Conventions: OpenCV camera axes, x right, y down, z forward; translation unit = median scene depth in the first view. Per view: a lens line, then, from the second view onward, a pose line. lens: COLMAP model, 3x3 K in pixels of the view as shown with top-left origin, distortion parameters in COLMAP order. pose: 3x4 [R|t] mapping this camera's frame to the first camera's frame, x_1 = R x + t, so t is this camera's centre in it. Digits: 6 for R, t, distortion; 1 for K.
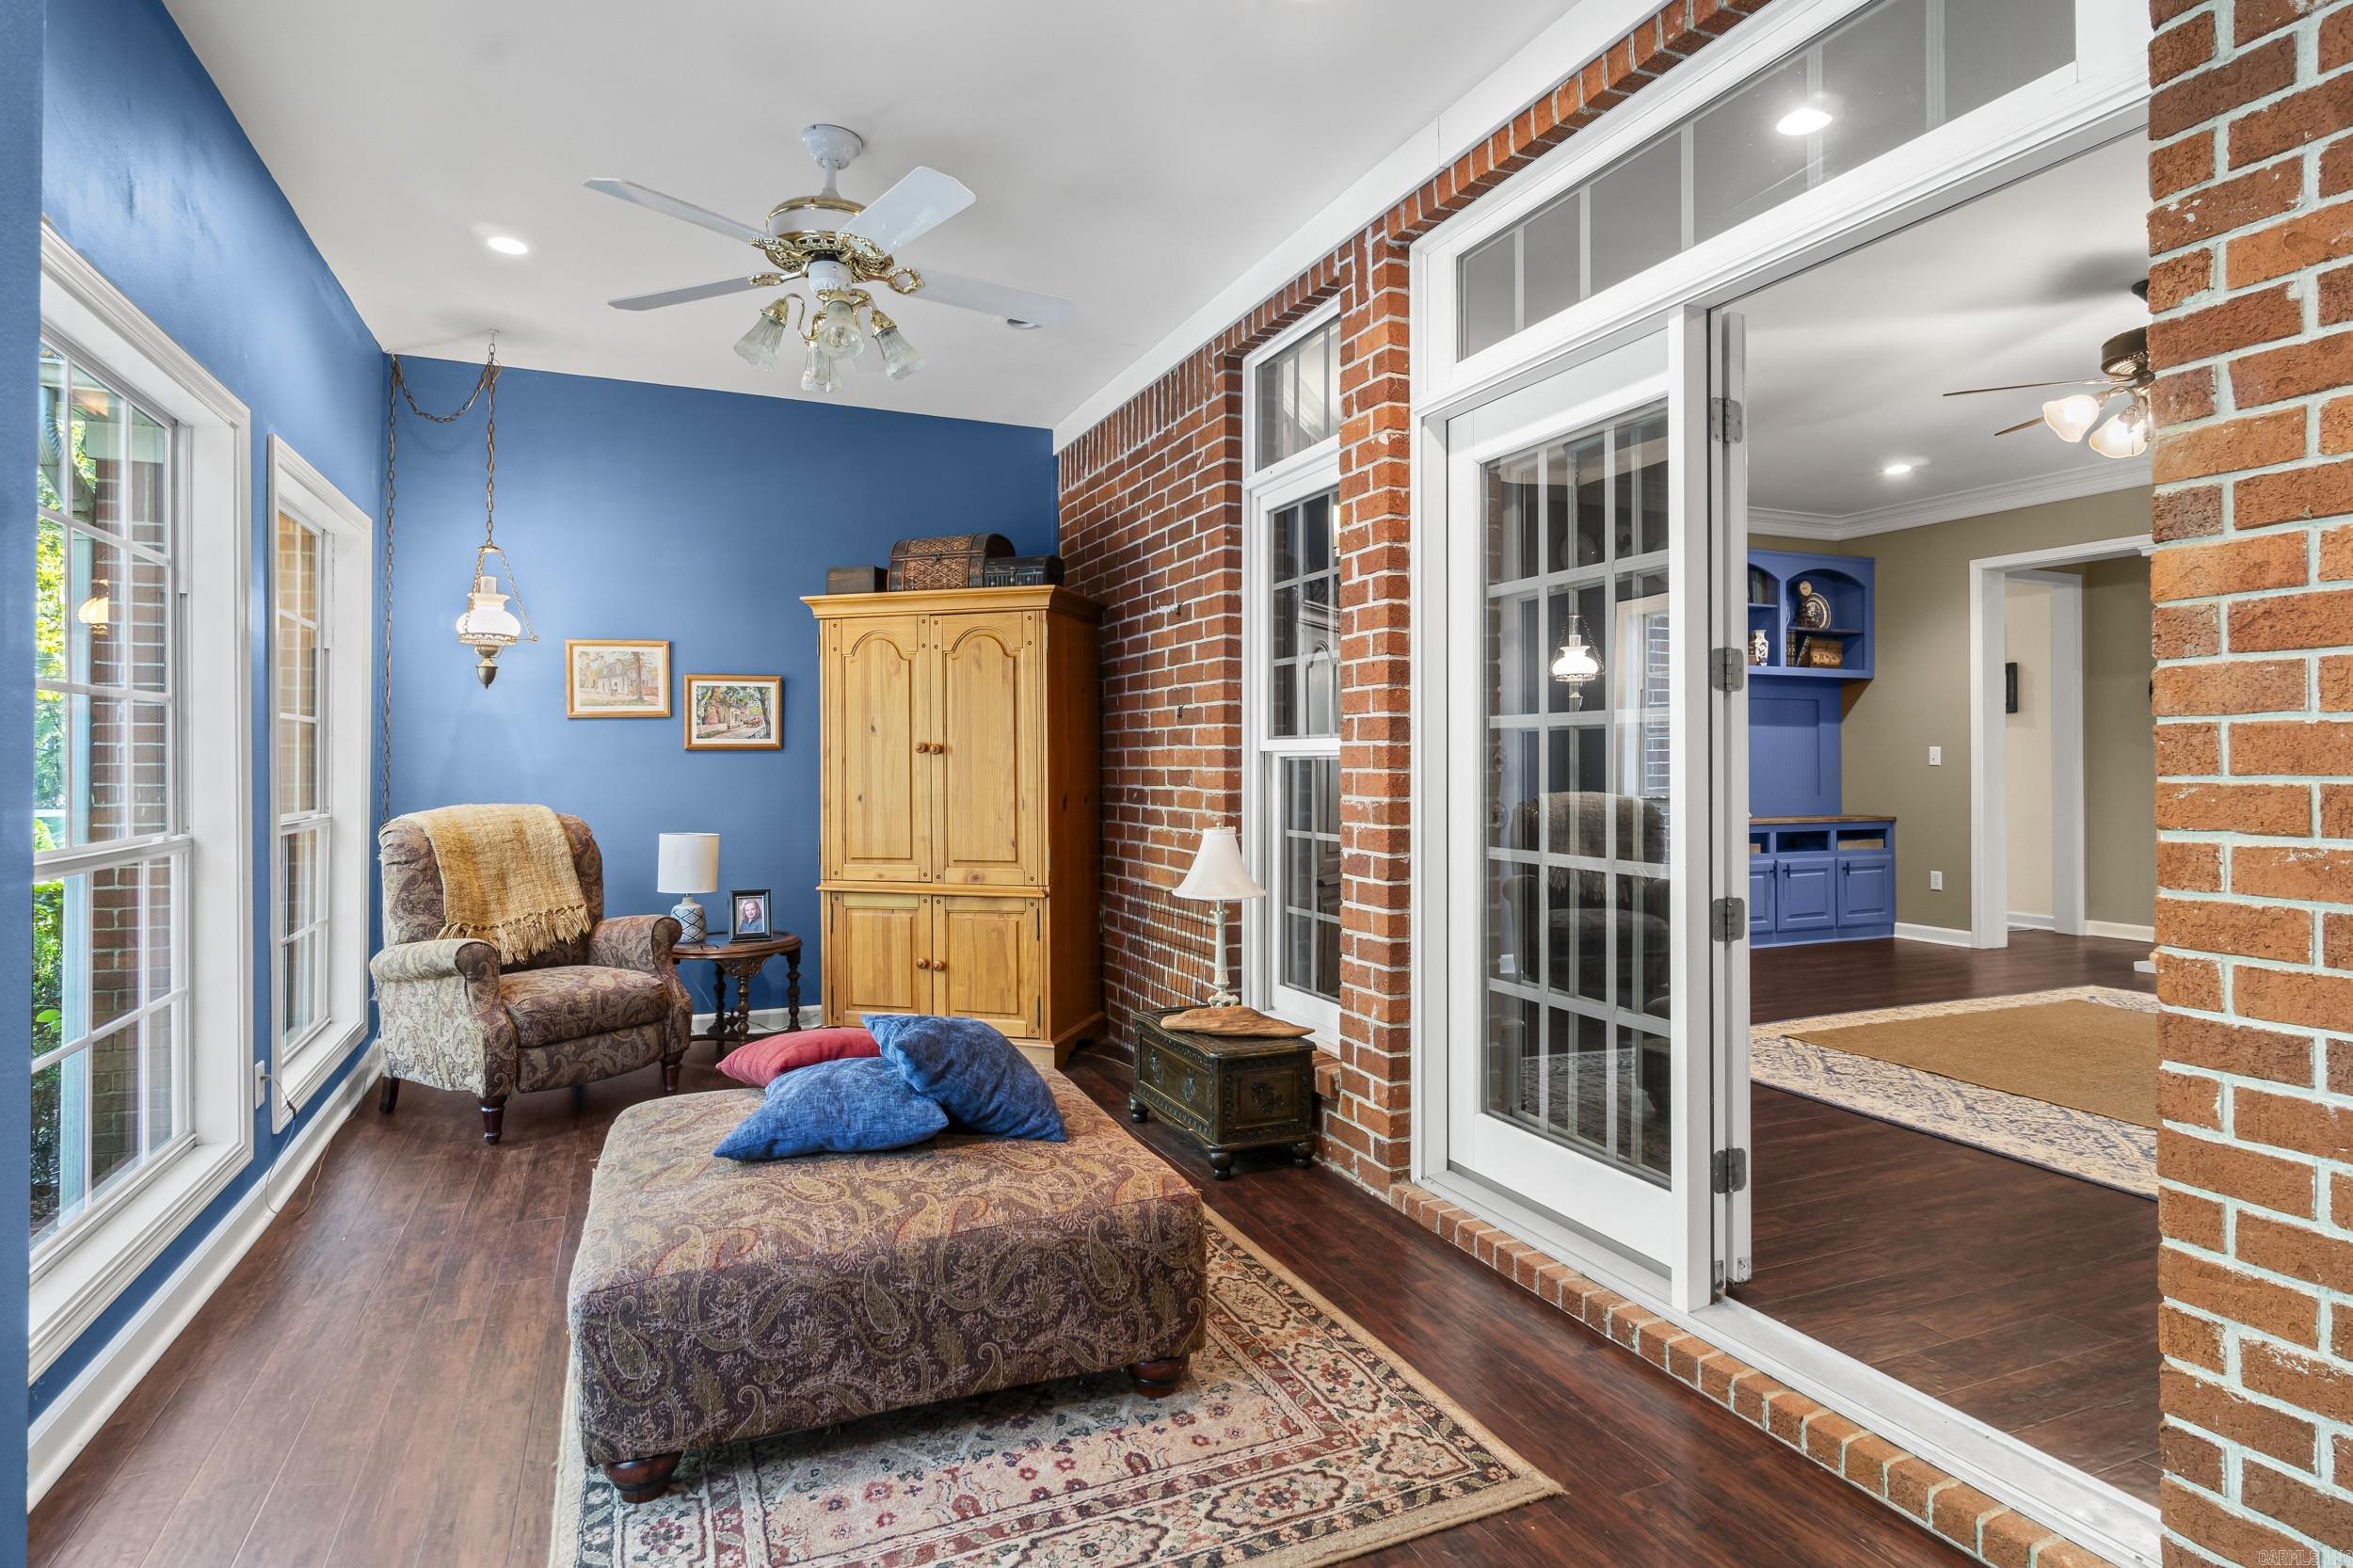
lens RADIAL K [[1209.4, 0, 1171.9], [0, 1209.4, 758.4], [0, 0, 1]] dist [-0.003994, -0.001581]
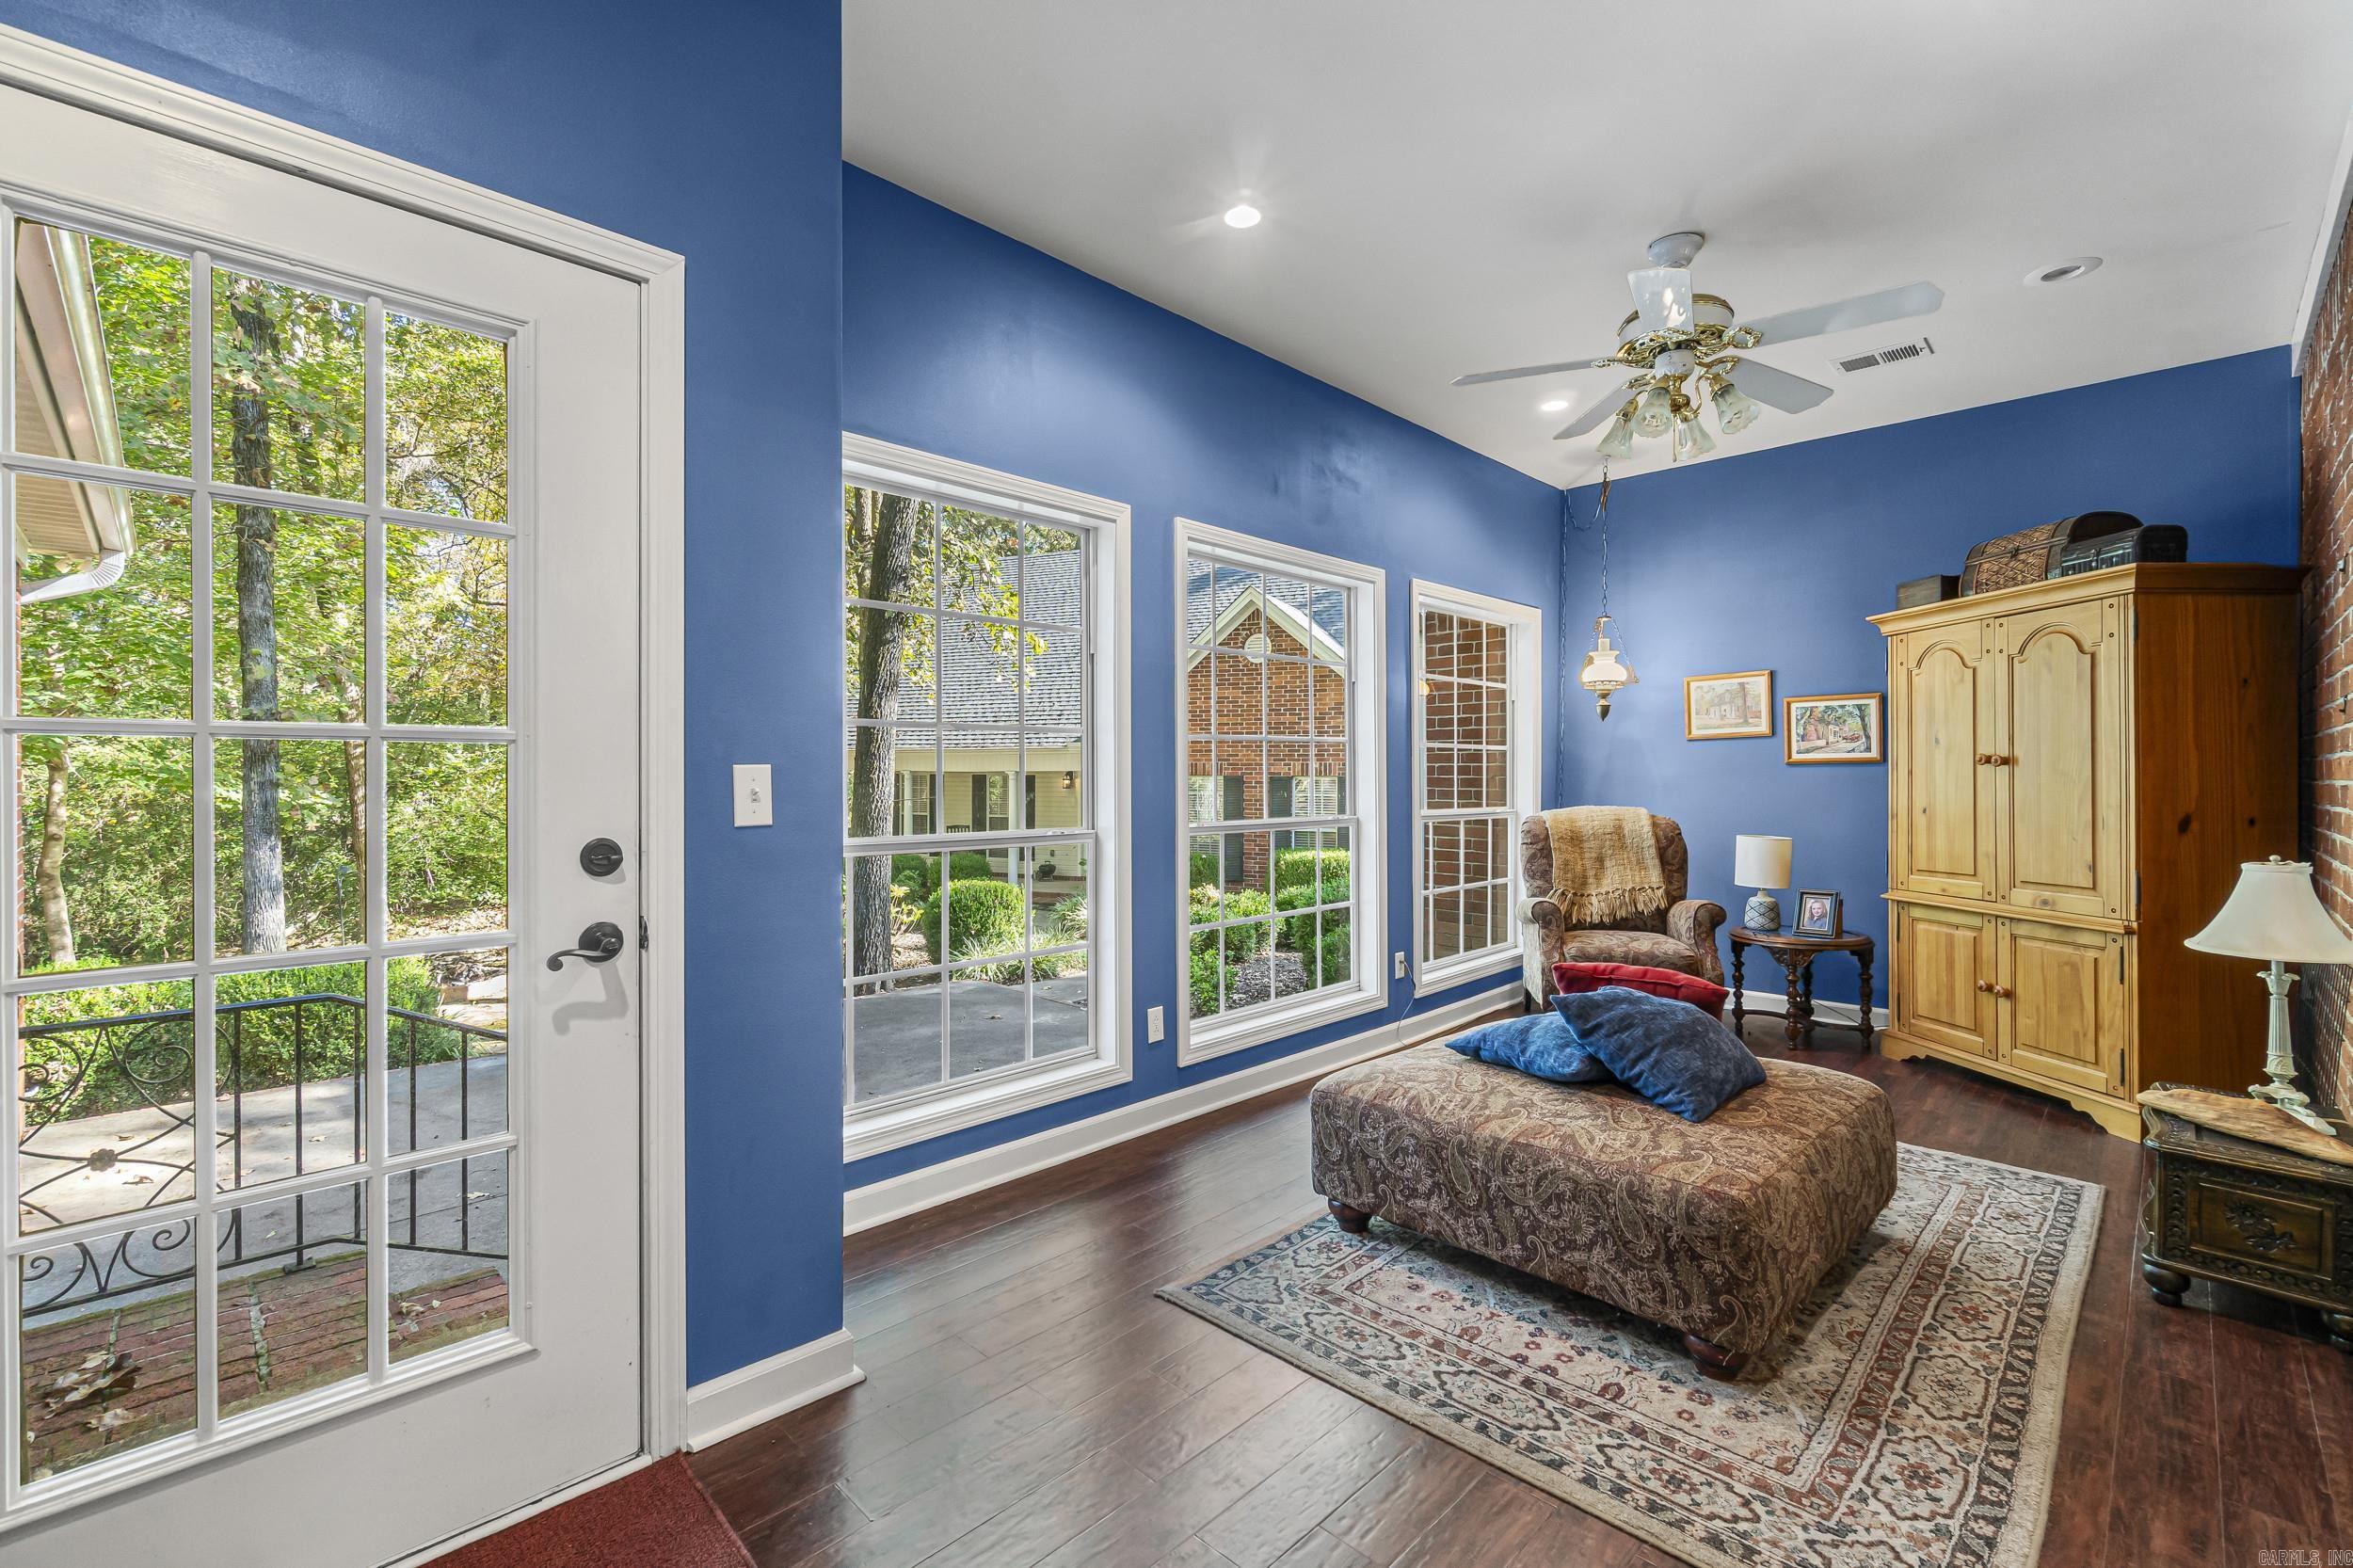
lens RADIAL K [[1027.3, 0, 1177.3], [0, 1027.3, 788.6], [0, 0, 1]] dist [-0.004940, 0.002263]
pose [[0.369508, 0.010812, -0.929165, 0.338915], [0.005872, 0.999885, 0.013970, -0.000963], [0.929209, -0.010619, 0.369402, 0.126215]]
